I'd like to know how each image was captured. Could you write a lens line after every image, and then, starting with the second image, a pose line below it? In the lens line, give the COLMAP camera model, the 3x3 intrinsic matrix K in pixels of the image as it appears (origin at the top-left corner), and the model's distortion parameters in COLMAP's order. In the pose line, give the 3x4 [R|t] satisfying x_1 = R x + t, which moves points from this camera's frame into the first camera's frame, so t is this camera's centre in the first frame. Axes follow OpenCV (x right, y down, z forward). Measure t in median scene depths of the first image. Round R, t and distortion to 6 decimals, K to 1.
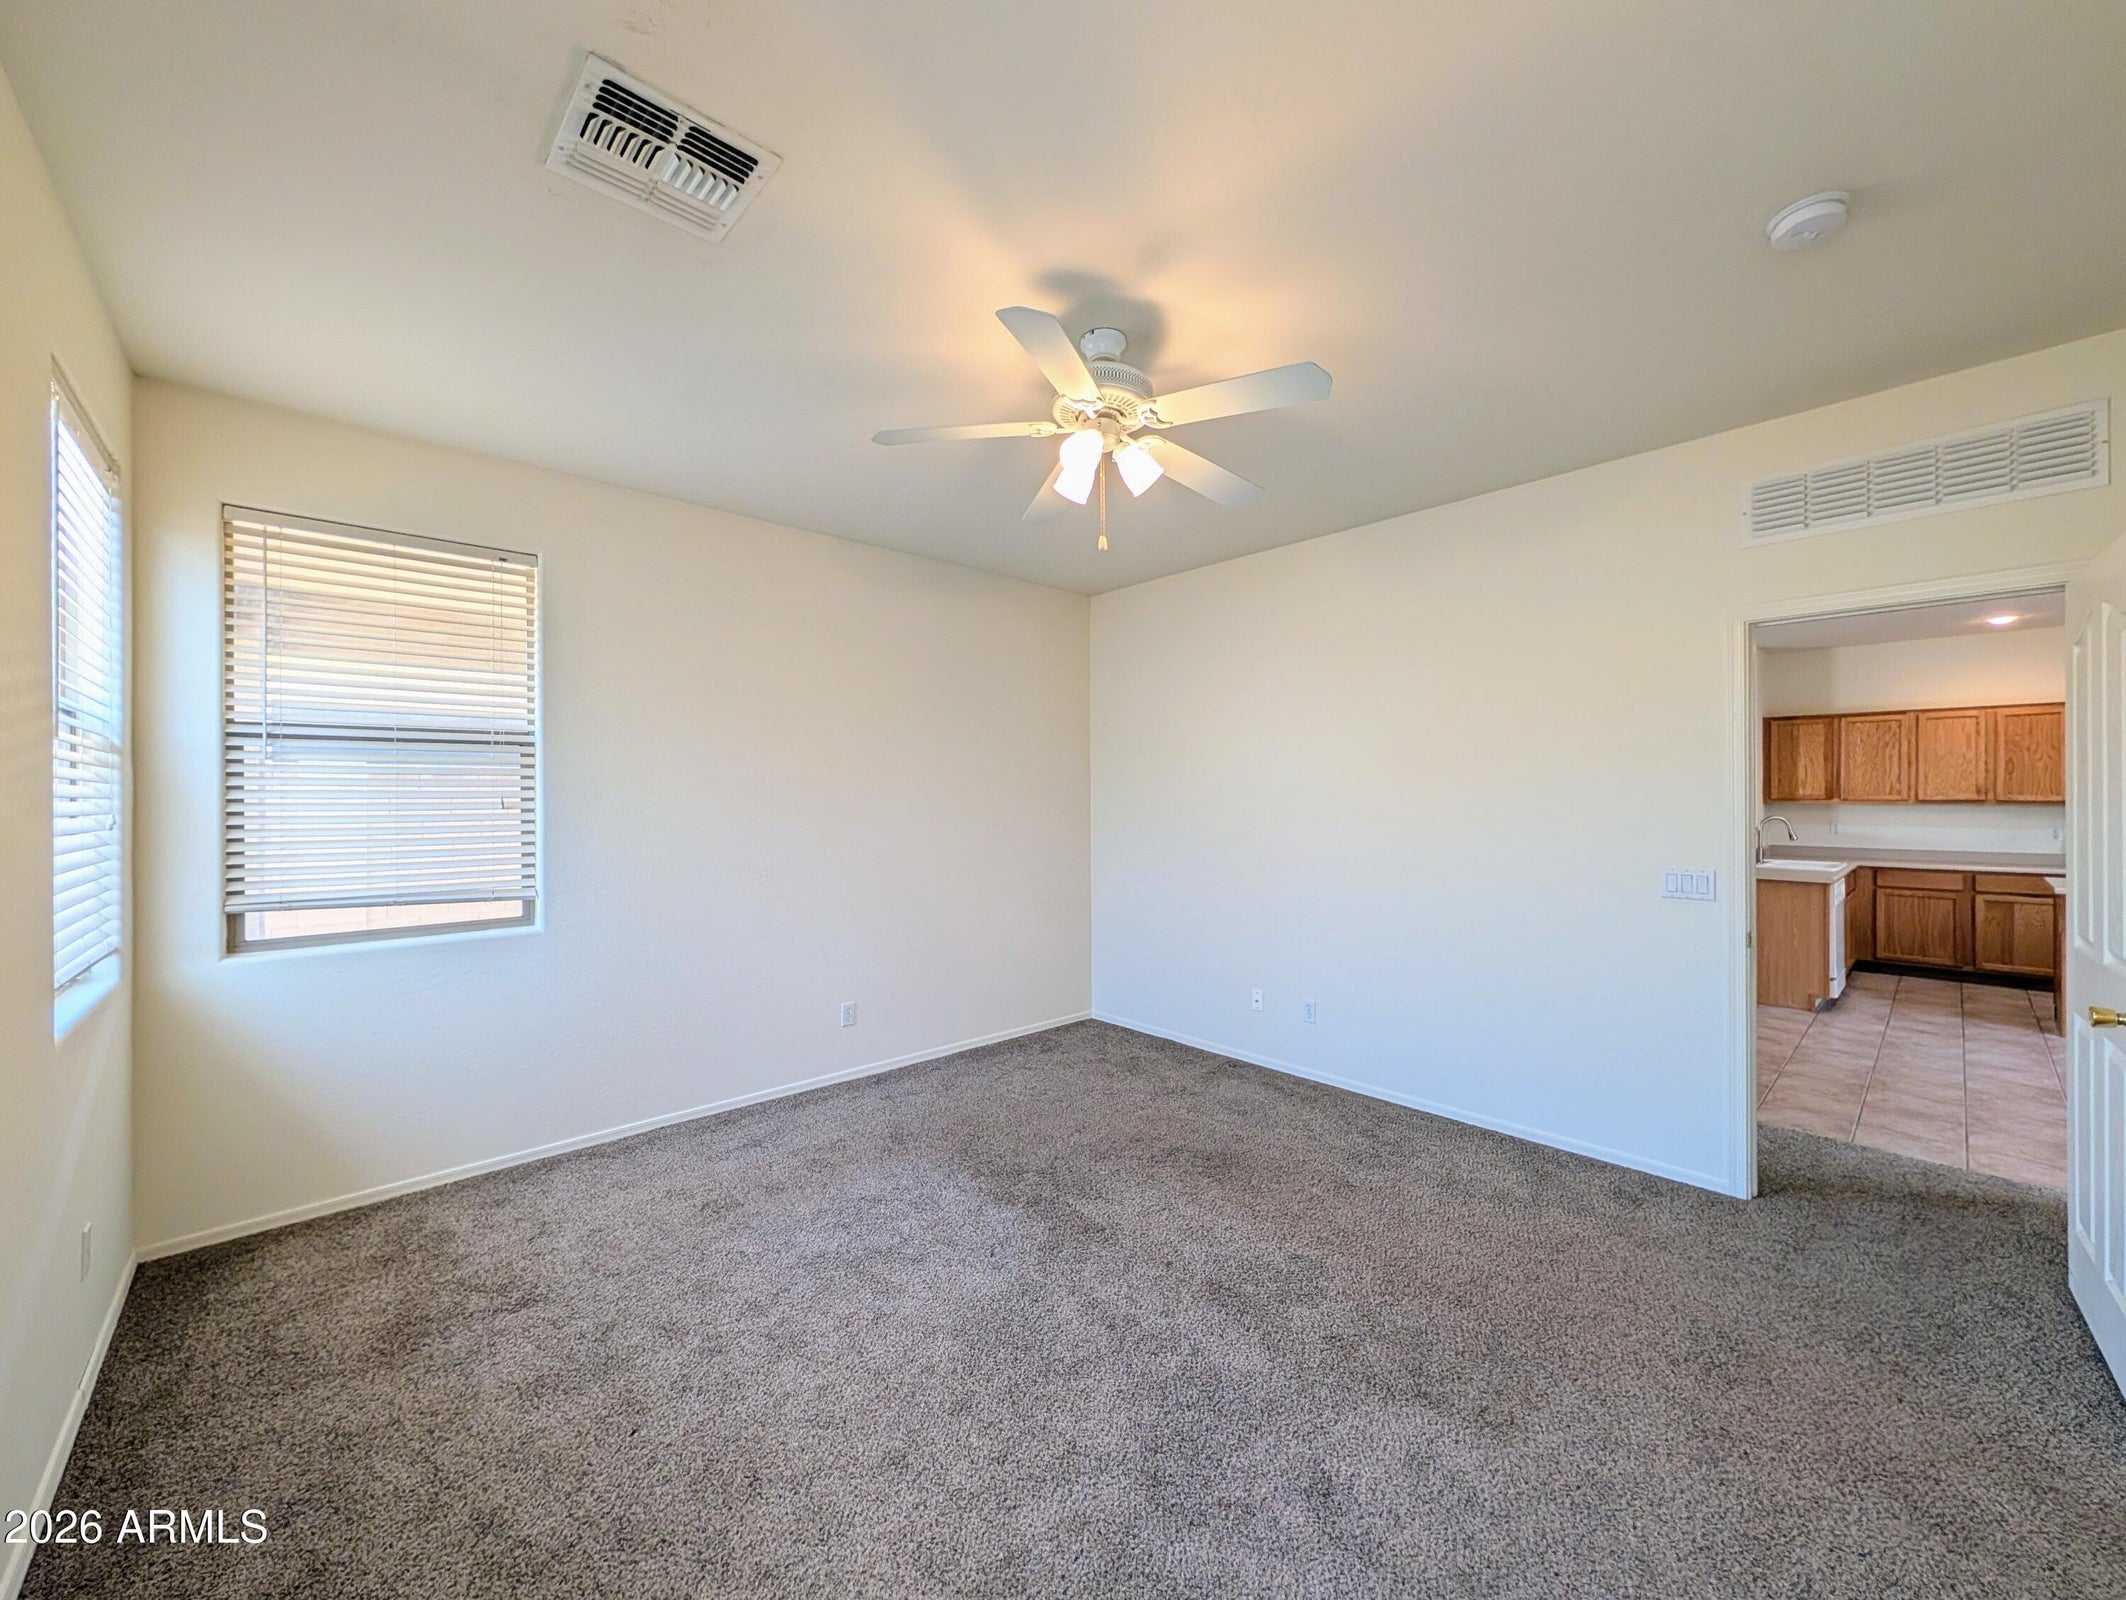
lens RADIAL K [[818.7, 0, 1063.5], [0, 818.7, 796.6], [0, 0, 1]] dist [0.000573, 0.000187]
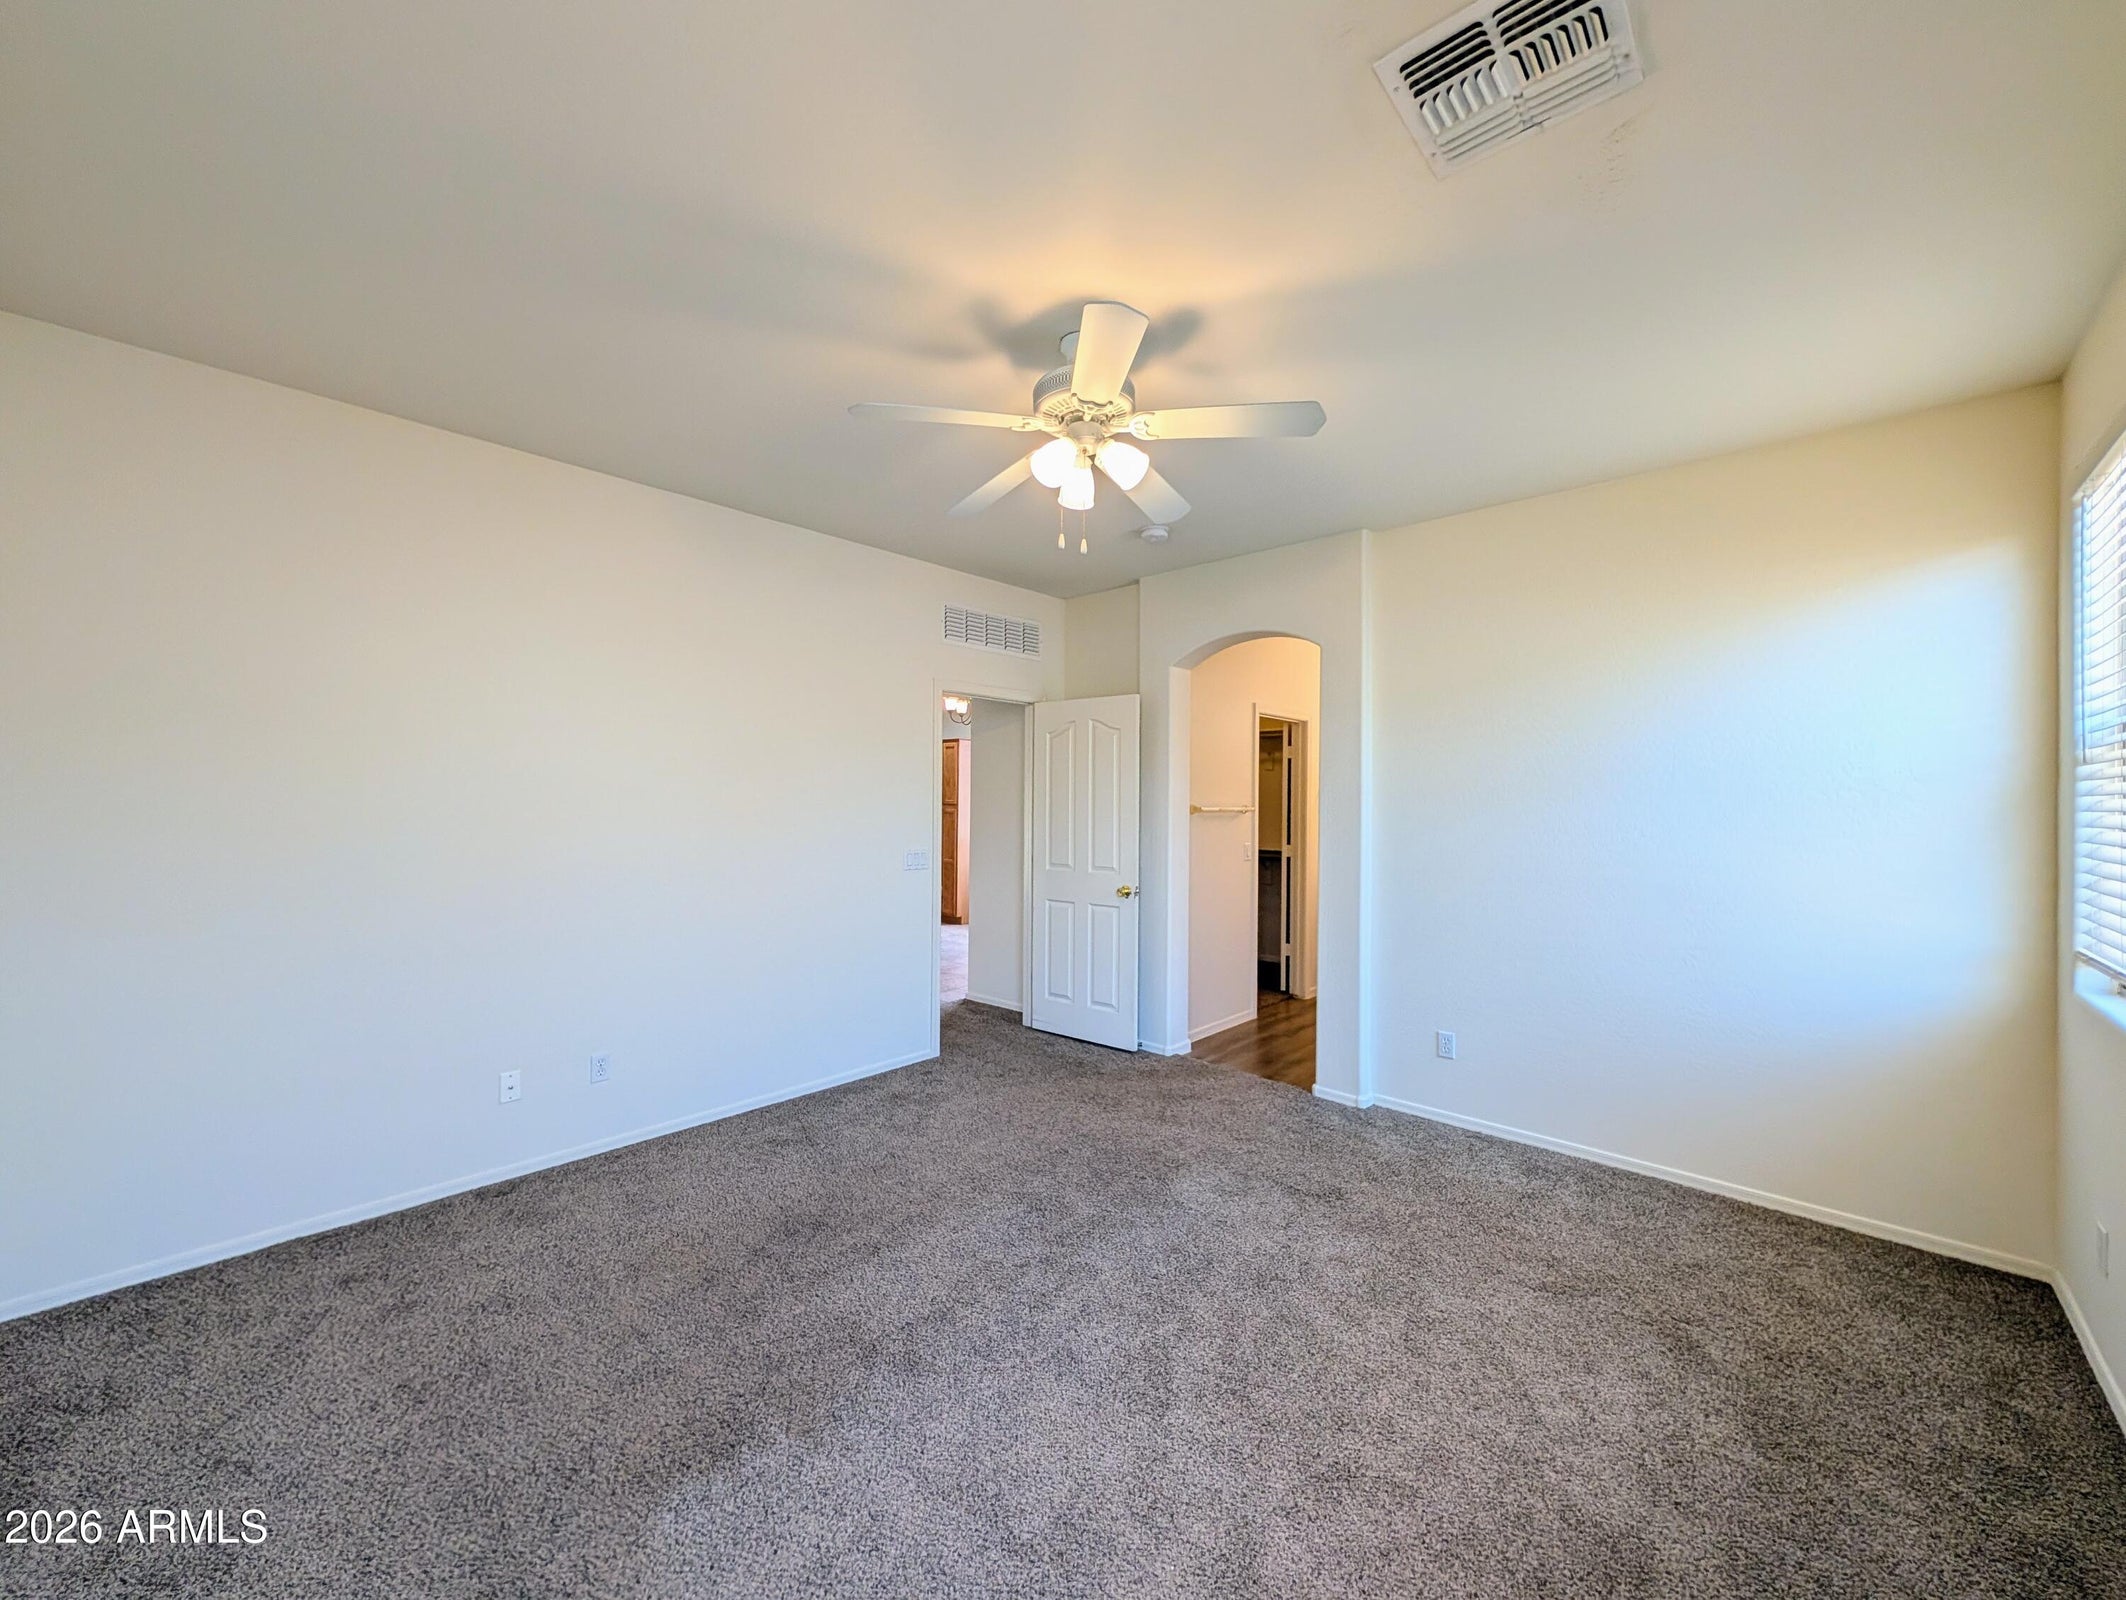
lens RADIAL K [[818.7, 0, 1063.5], [0, 818.7, 796.6], [0, 0, 1]] dist [0.000573, 0.000187]
pose [[-0.073491, 0.004383, 0.997286, -0.780006], [-0.007384, 0.999961, -0.004939, -0.001345], [-0.997269, -0.007727, -0.073456, 0.903416]]
